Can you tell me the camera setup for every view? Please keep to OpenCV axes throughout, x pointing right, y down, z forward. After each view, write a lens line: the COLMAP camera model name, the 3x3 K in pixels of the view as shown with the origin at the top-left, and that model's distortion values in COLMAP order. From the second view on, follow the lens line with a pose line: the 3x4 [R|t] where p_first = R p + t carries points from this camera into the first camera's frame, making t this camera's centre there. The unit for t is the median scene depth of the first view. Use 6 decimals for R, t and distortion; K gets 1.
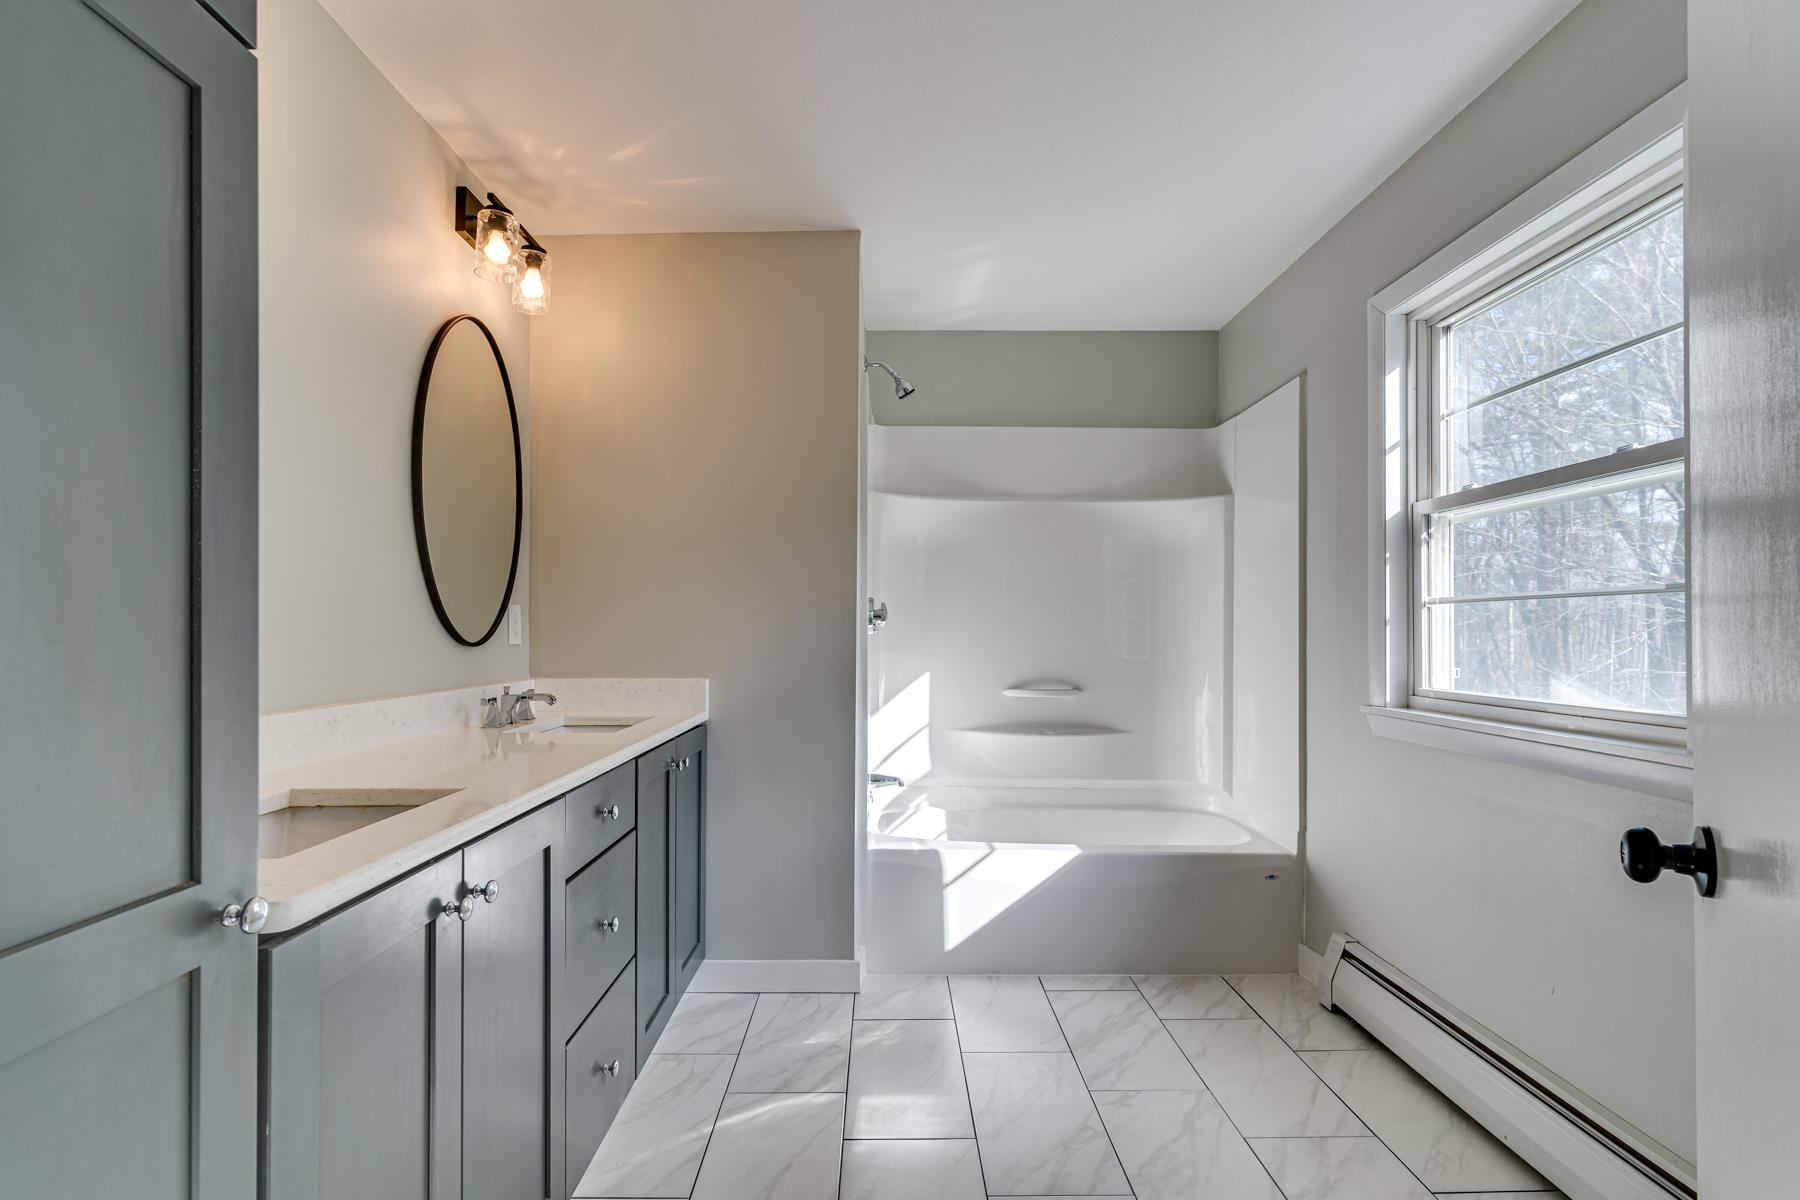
lens RADIAL K [[869.5, 0, 900.0], [0, 869.5, 600.0], [0, 0, 1]] dist [0.003667, 0.000309]
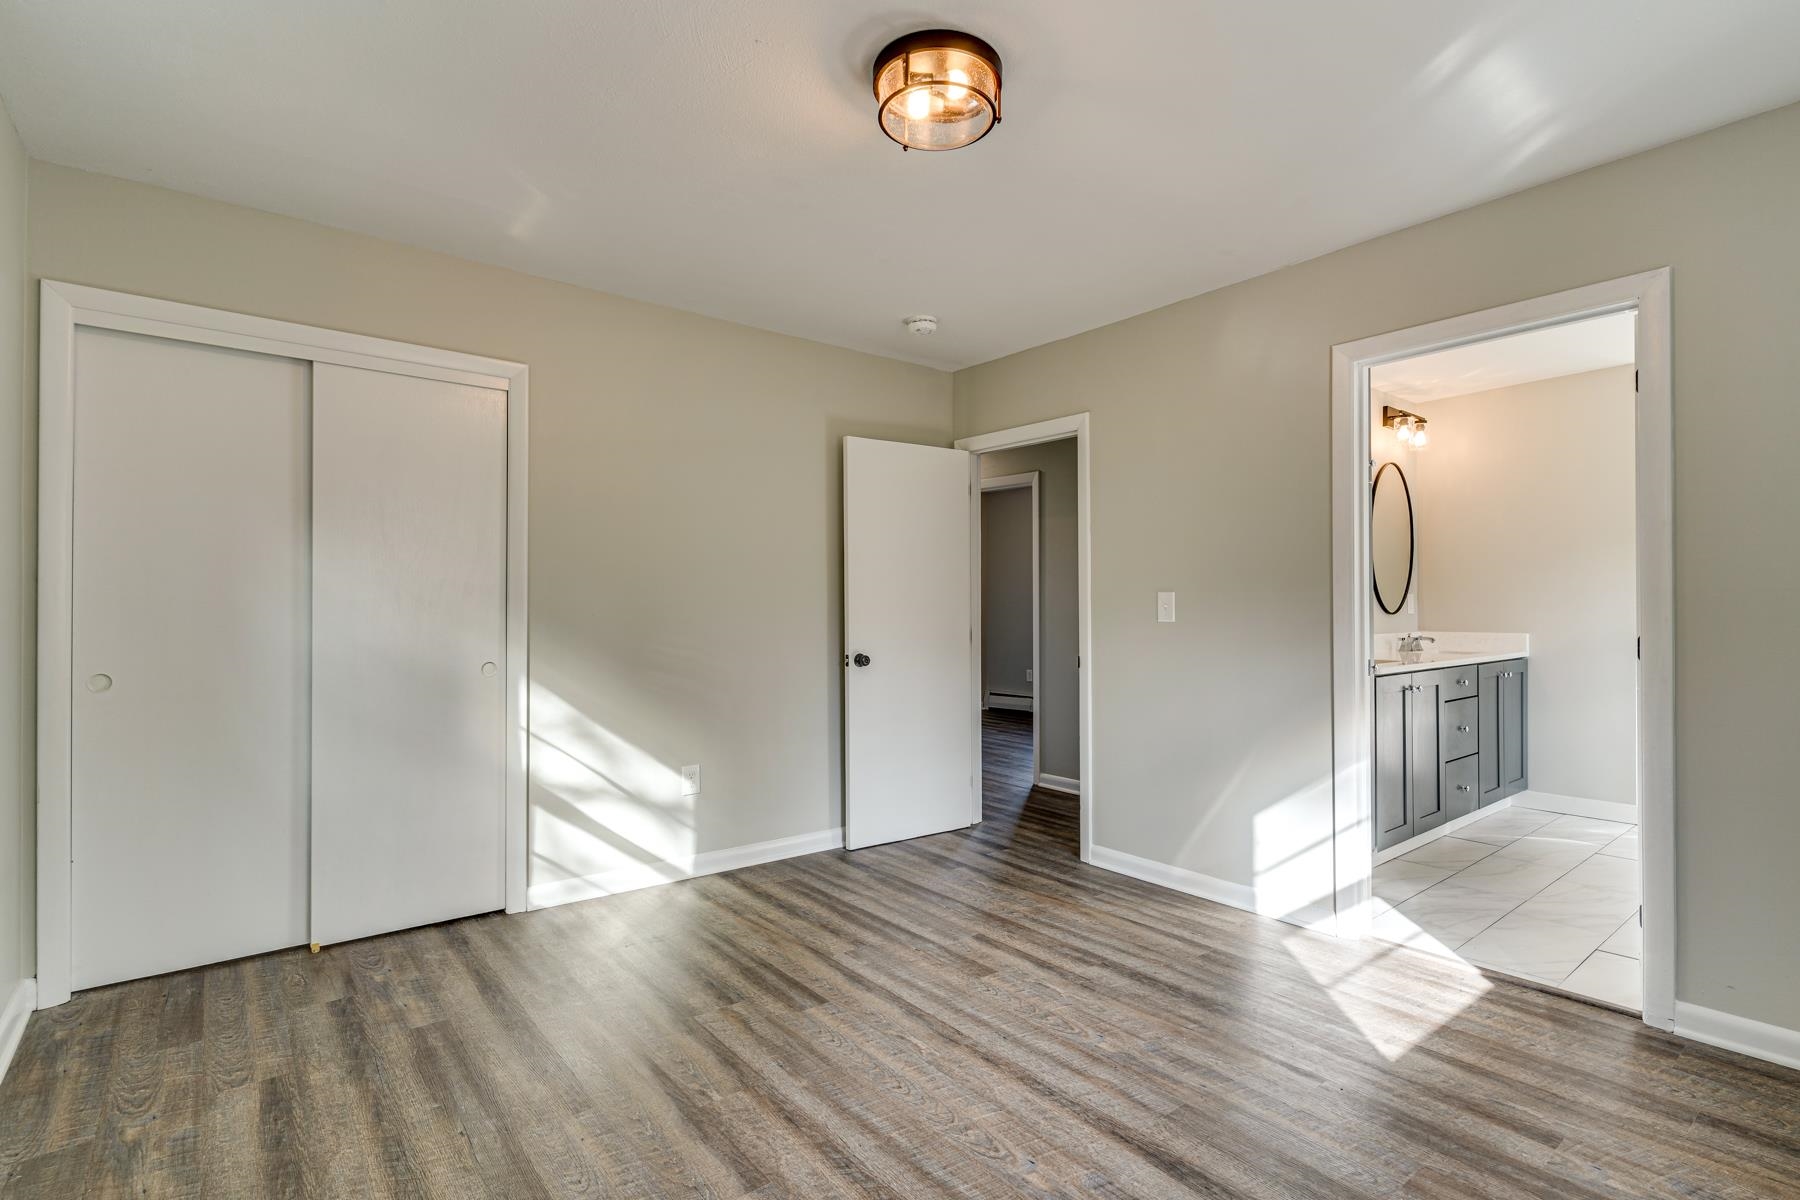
lens RADIAL K [[853.1, 0, 900.0], [0, 853.1, 600.0], [0, 0, 1]] dist [0.000494, 0.000725]
pose [[0.608968, 0.001823, -0.793192, 0.452805], [0.025736, 0.999425, 0.022056, -0.060256], [0.792777, -0.033844, 0.608572, -1.280638]]
